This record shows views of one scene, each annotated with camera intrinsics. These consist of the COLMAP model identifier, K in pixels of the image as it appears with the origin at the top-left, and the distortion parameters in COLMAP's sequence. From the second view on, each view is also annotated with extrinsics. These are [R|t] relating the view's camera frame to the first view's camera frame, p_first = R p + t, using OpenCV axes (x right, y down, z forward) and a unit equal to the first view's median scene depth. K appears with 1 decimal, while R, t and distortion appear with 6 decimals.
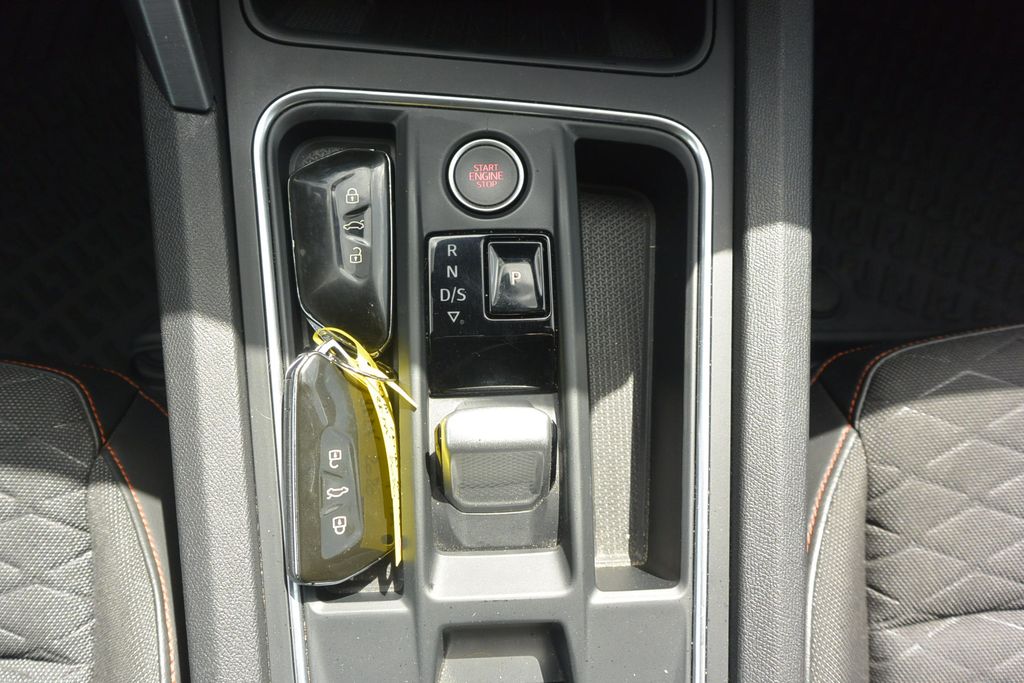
lens RADIAL K [[831.5, 0, 512.4], [0, 831.5, 339.8], [0, 0, 1]] dist [-0.009414, -0.007839]
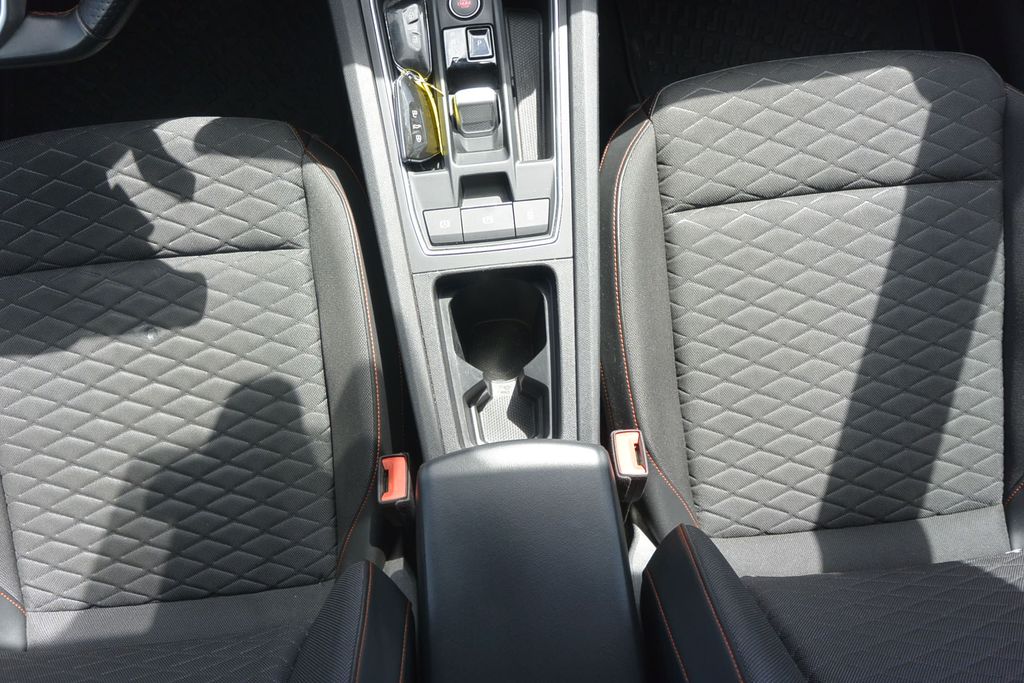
lens RADIAL K [[831.5, 0, 515.2], [0, 831.5, 339.4], [0, 0, 1]] dist [-0.009414, -0.007839]
pose [[0.996778, -0.073265, -0.032649, 0.129010], [0.075885, 0.993232, 0.087928, 0.605195], [0.025986, -0.090122, 0.995592, -1.573124]]
